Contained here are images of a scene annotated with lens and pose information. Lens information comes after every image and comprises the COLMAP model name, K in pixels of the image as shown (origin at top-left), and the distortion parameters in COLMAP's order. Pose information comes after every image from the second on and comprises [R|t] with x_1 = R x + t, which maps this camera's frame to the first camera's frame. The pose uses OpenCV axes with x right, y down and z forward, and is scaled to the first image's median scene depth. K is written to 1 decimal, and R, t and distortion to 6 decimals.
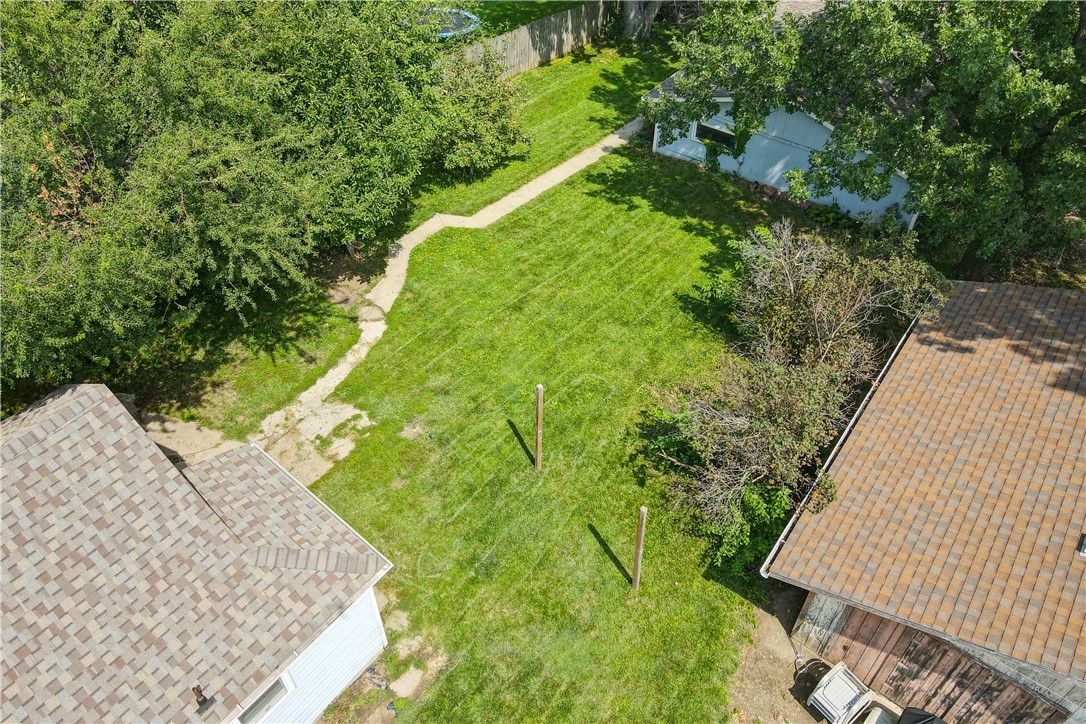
lens RADIAL K [[789.6, 0, 544.0], [0, 789.6, 360.4], [0, 0, 1]] dist [0.010462, 0.016074]
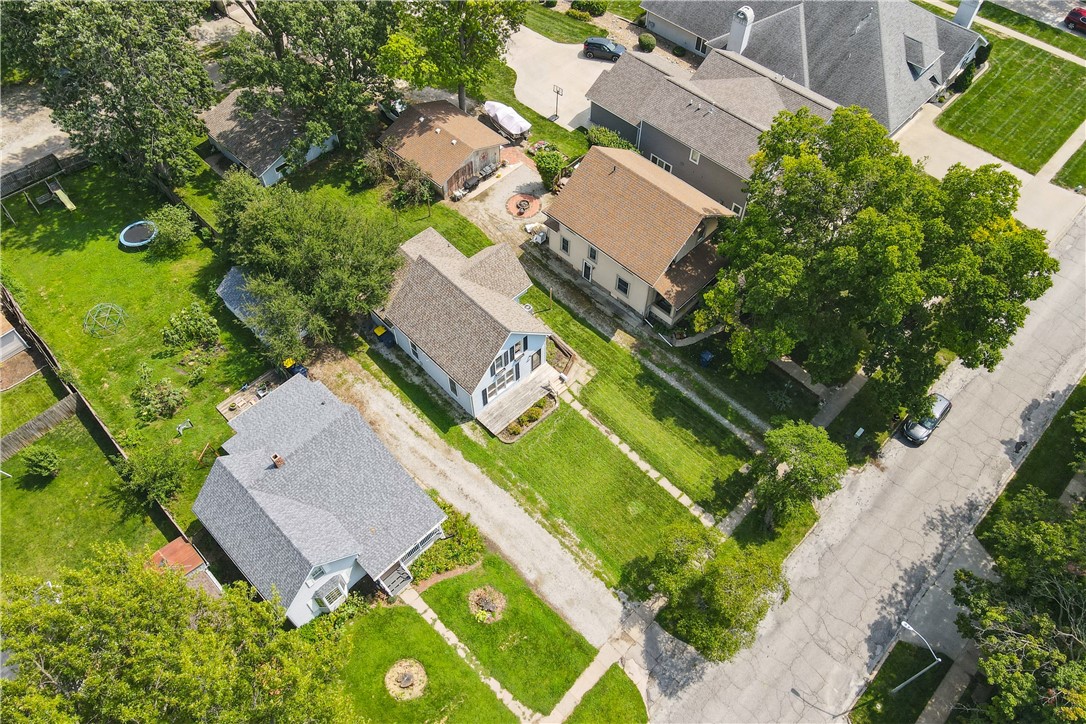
lens RADIAL K [[789.6, 0, 536.1], [0, 789.6, 363.5], [0, 0, 1]] dist [0.010462, 0.016074]
pose [[0.125975, -0.802397, 0.583342, -2.143677], [0.703643, 0.486781, 0.517620, -0.847292], [-0.699297, 0.345257, 0.625924, -1.389319]]
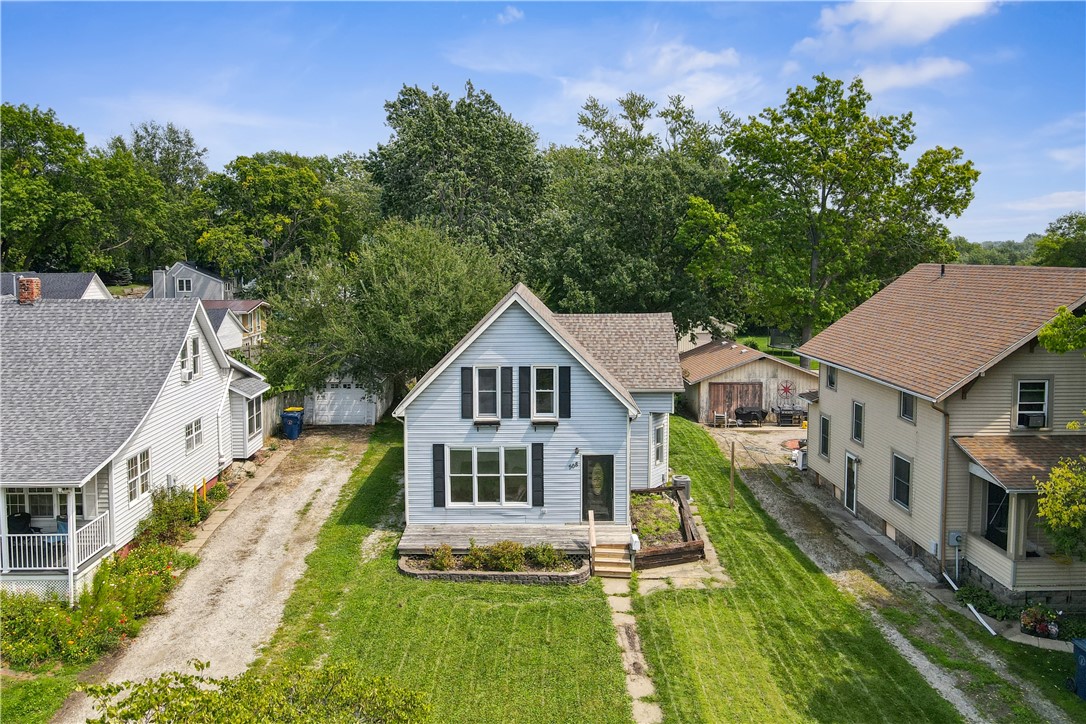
lens RADIAL K [[789.6, 0, 541.2], [0, 789.6, 353.7], [0, 0, 1]] dist [0.010462, 0.016074]
pose [[0.773109, -0.053992, 0.631971, -1.372433], [0.438897, 0.764846, -0.471571, 0.846000], [-0.457900, 0.641946, 0.615007, -0.534297]]
